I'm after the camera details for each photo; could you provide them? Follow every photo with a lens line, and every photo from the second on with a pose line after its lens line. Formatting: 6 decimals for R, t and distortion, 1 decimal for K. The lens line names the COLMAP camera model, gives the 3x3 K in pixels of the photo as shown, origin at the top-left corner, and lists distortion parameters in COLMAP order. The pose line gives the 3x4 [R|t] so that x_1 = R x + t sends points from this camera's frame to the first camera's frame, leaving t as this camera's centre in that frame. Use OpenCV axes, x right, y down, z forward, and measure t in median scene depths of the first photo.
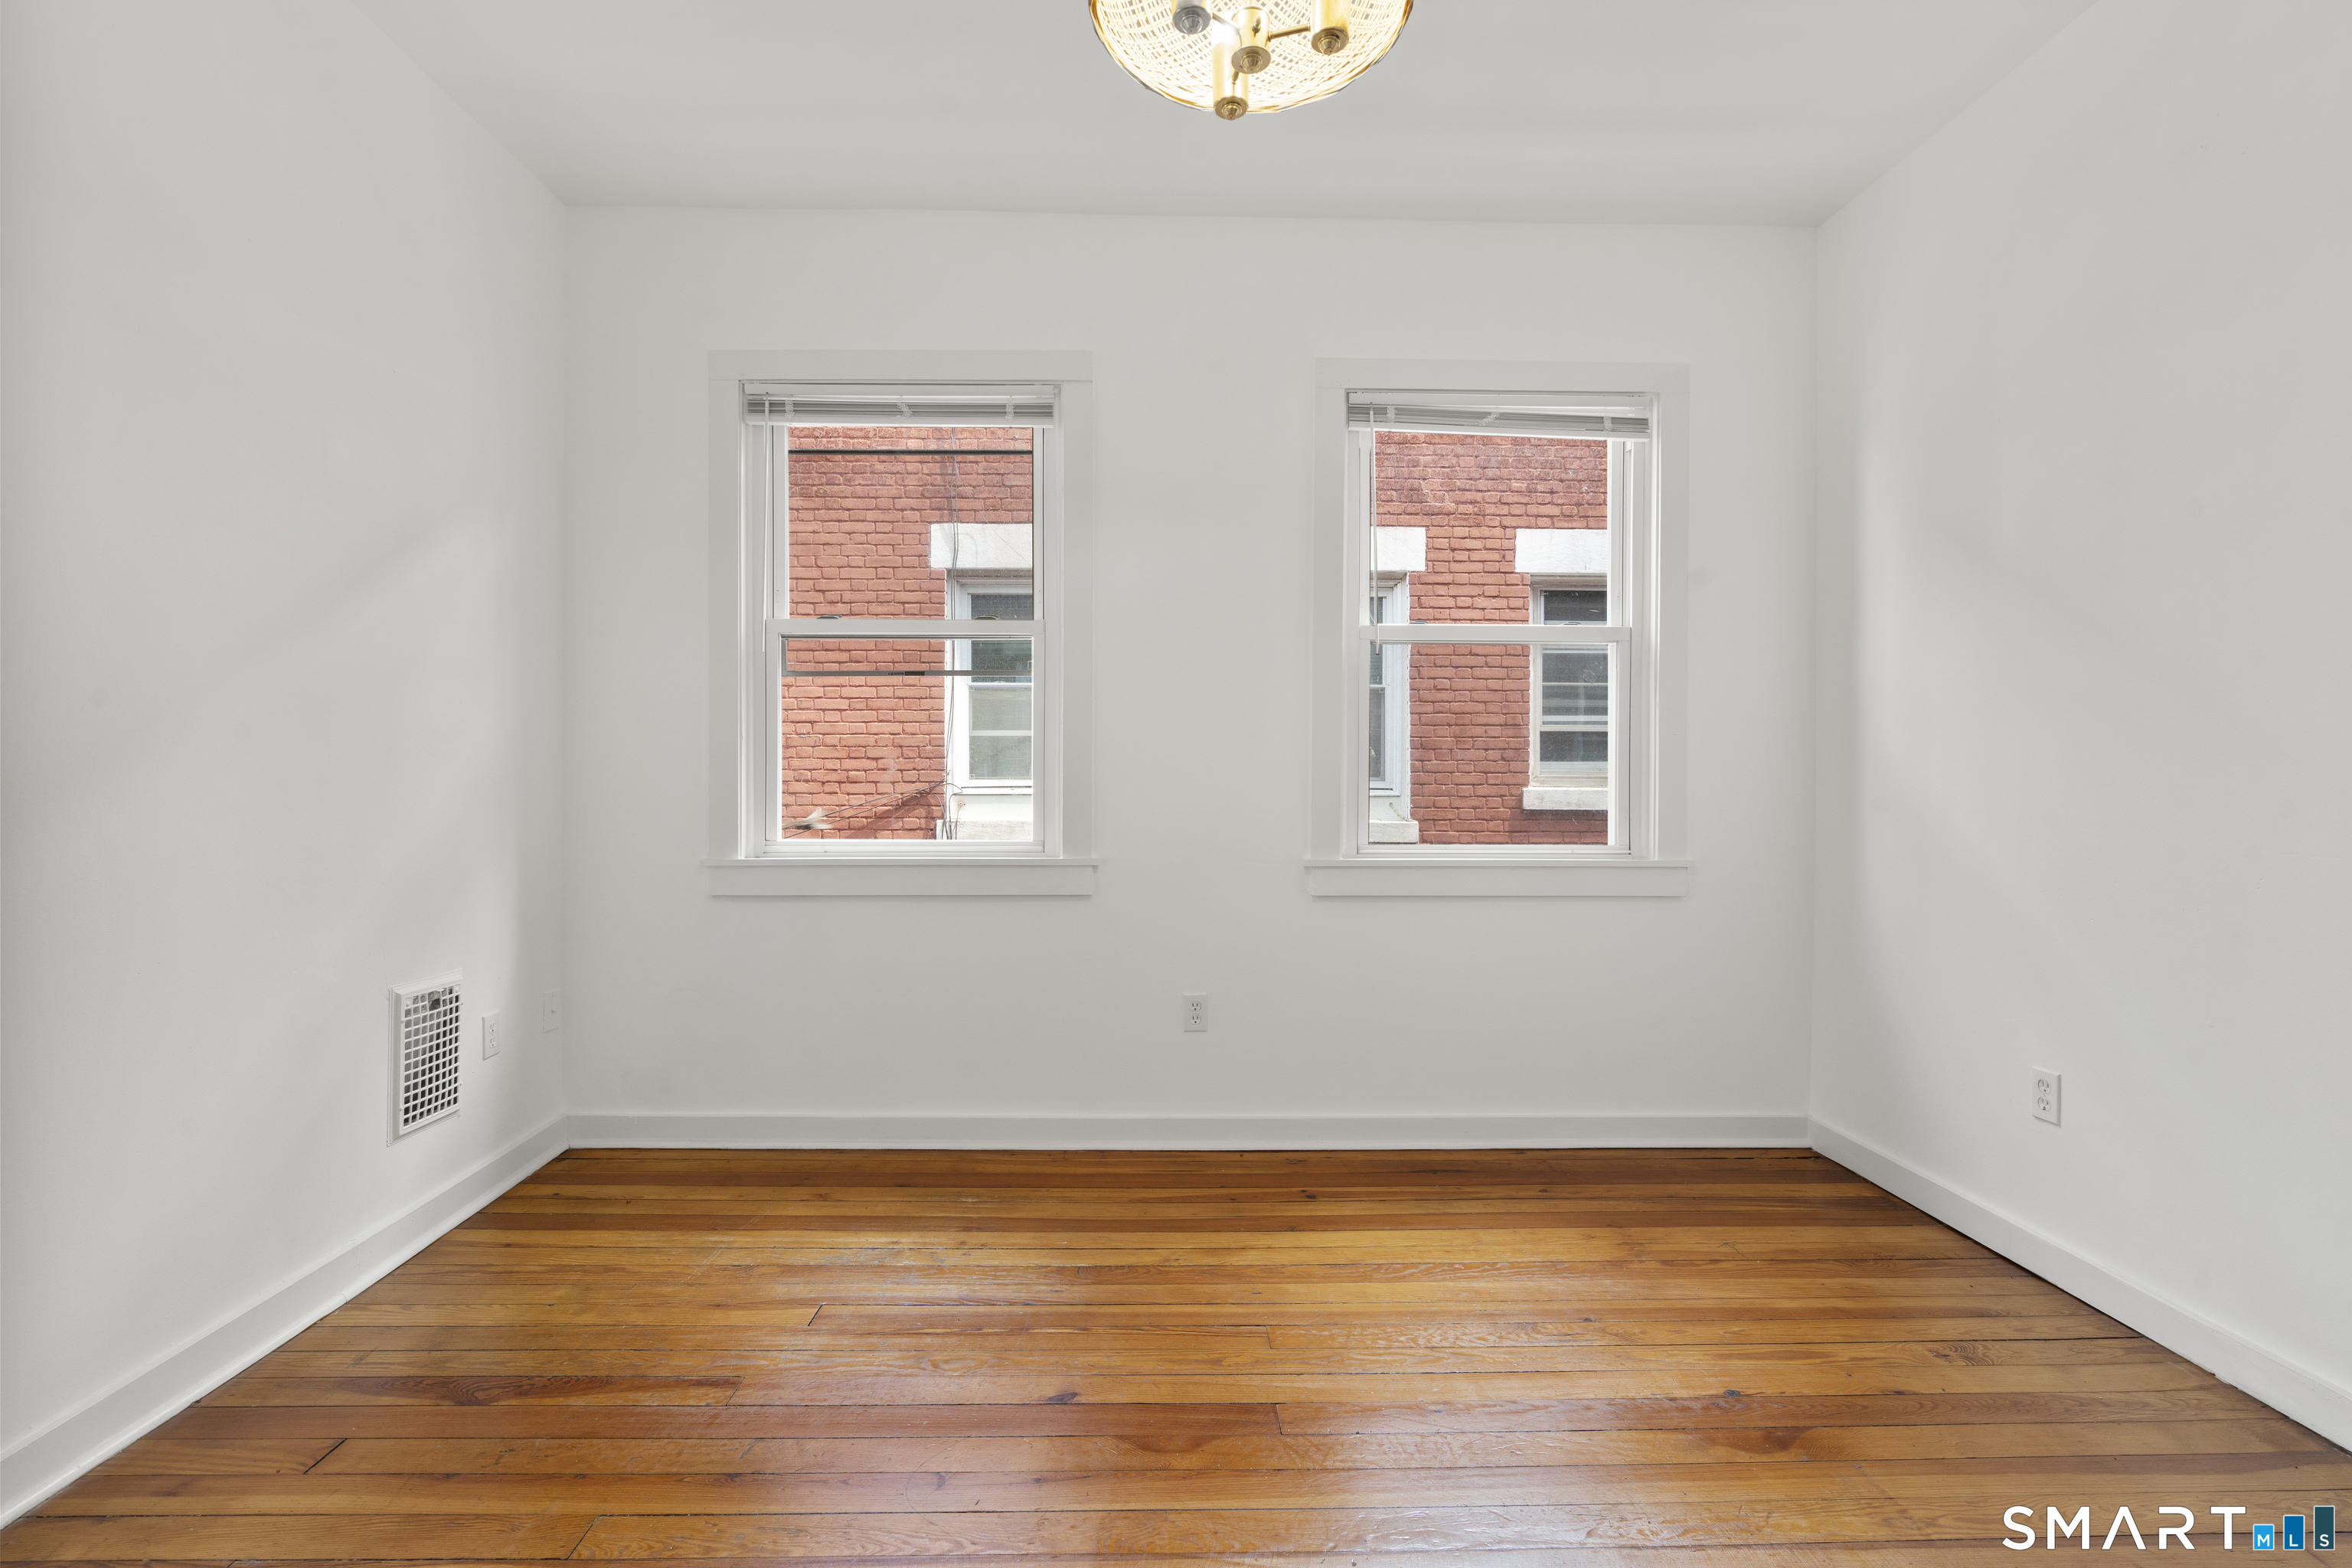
lens RADIAL K [[1054.6, 0, 1169.4], [0, 1054.6, 787.4], [0, 0, 1]] dist [-0.012602, 0.006520]
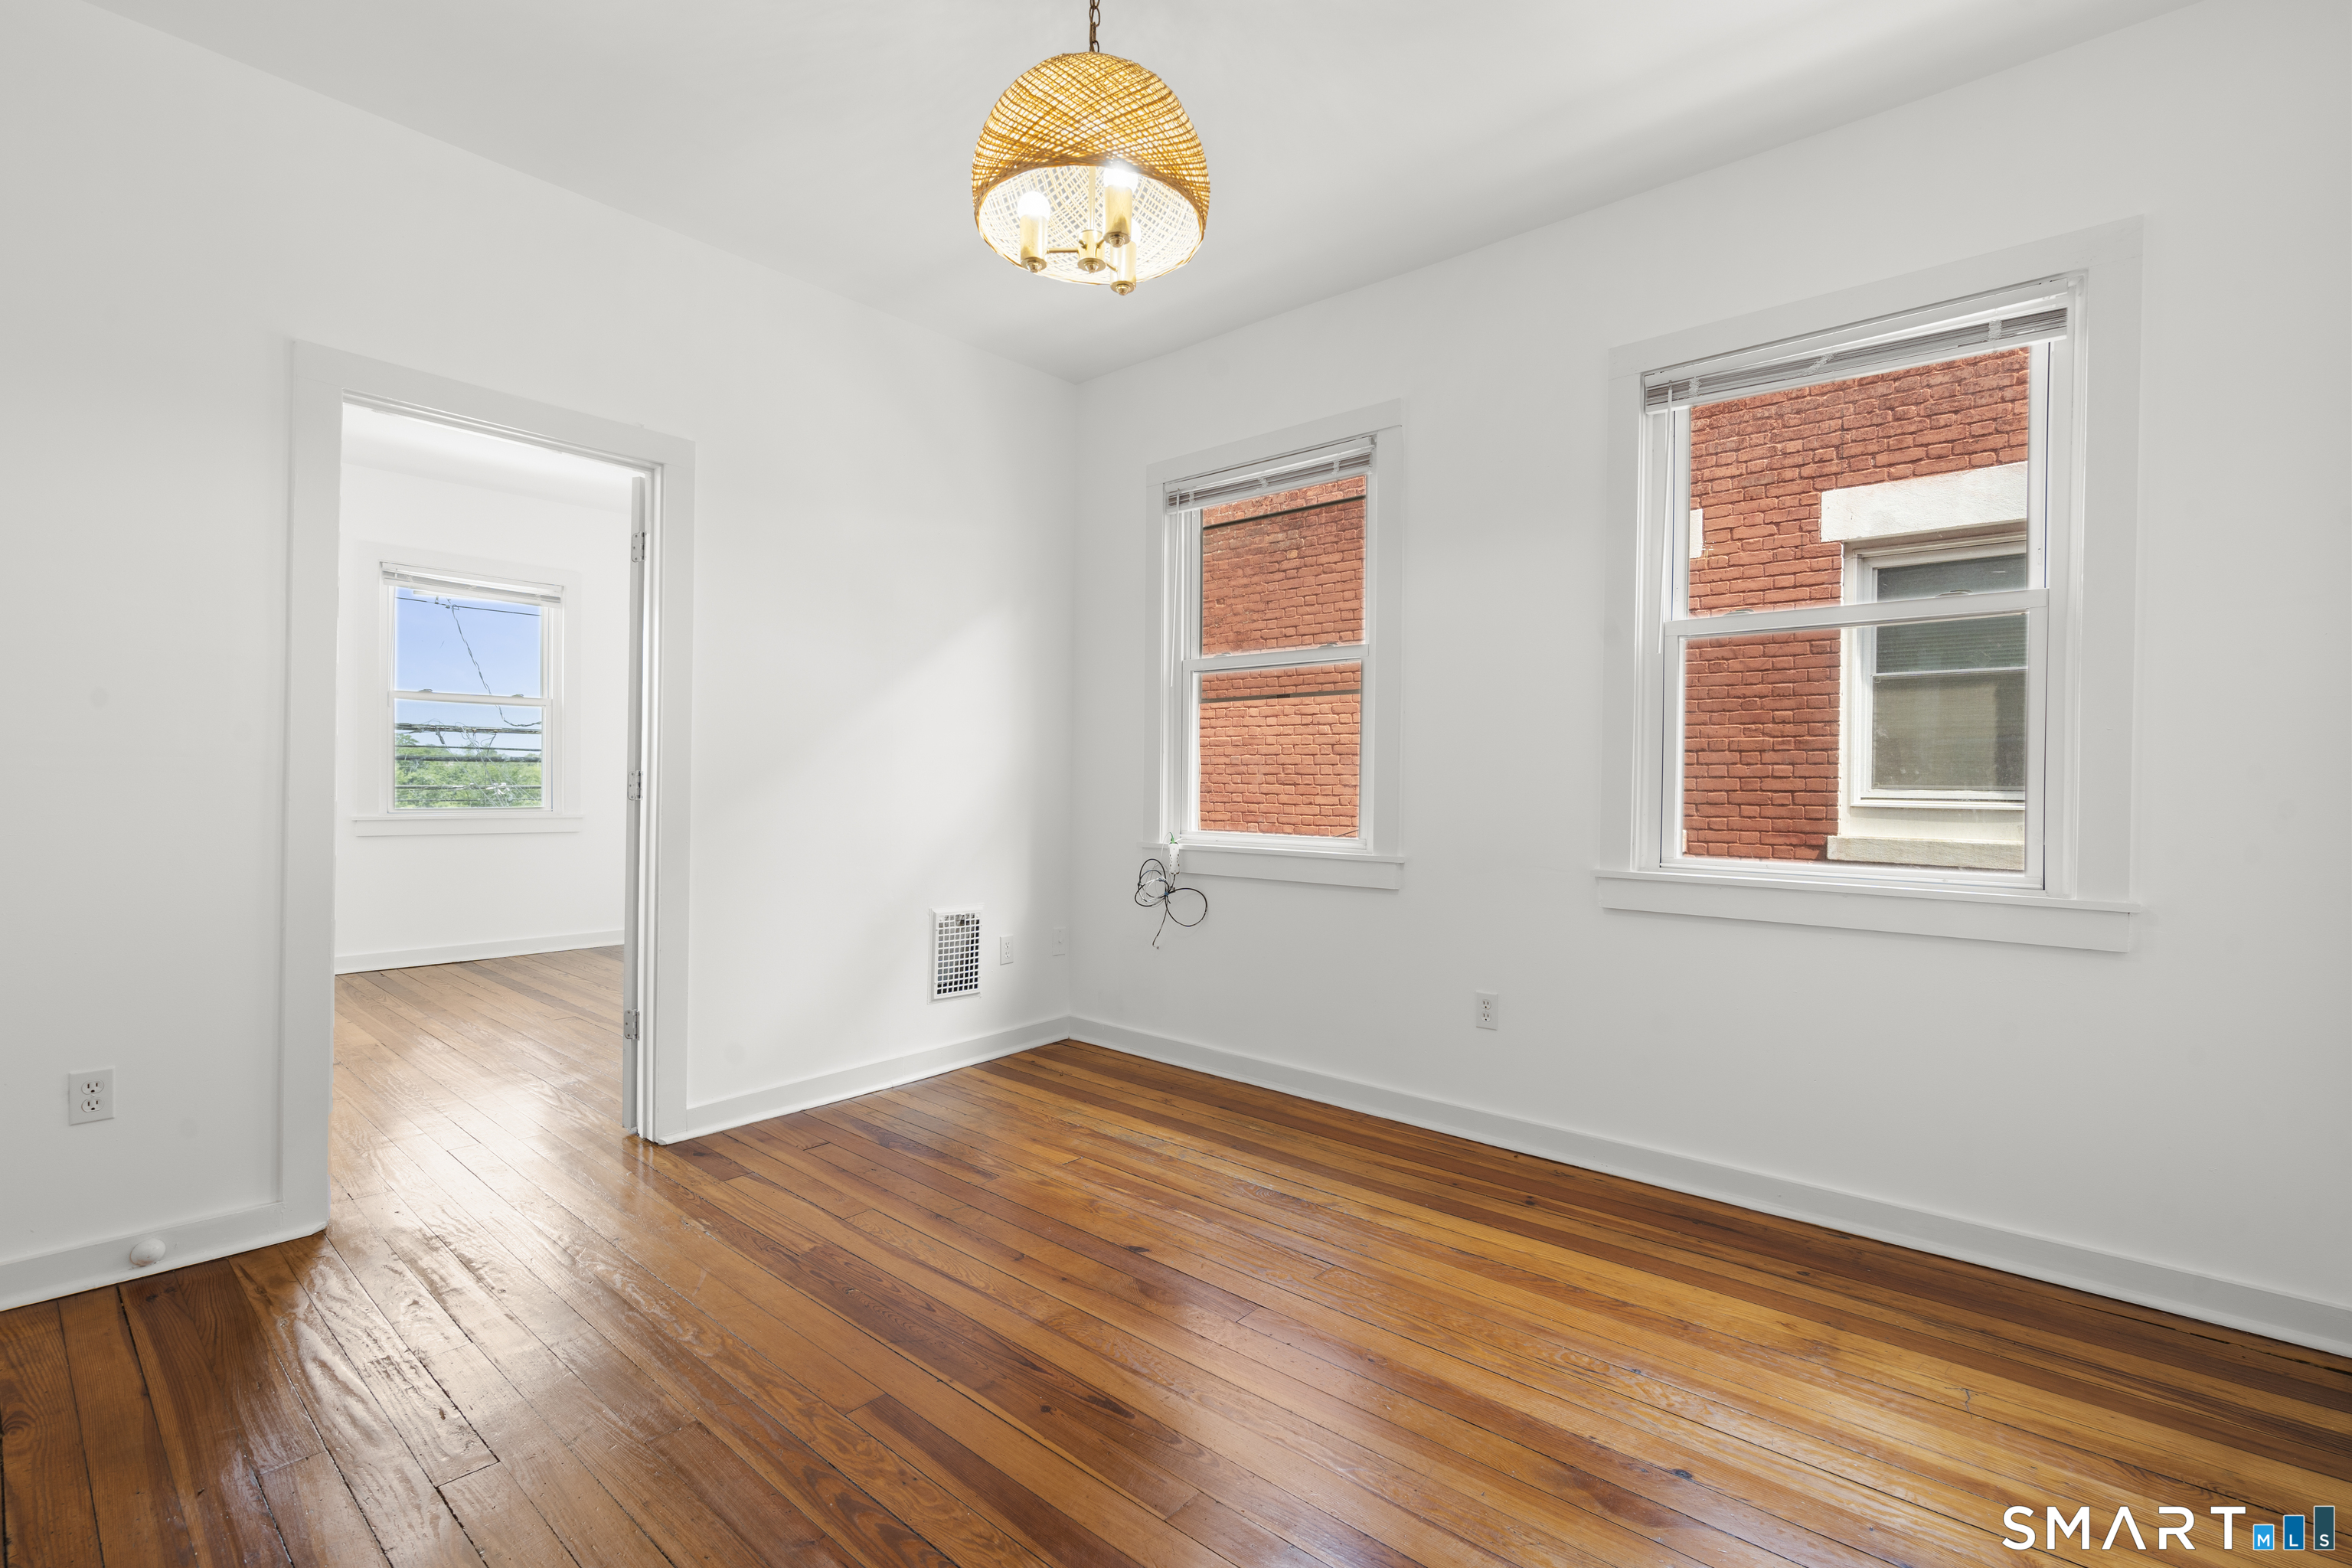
lens RADIAL K [[1054.6, 0, 1169.4], [0, 1054.6, 787.4], [0, 0, 1]] dist [-0.012602, 0.006520]
pose [[0.738620, 0.008911, -0.674063, 0.522613], [-0.012109, 0.999927, -0.000049, -0.002296], [0.674014, 0.008198, 0.738673, 0.024235]]
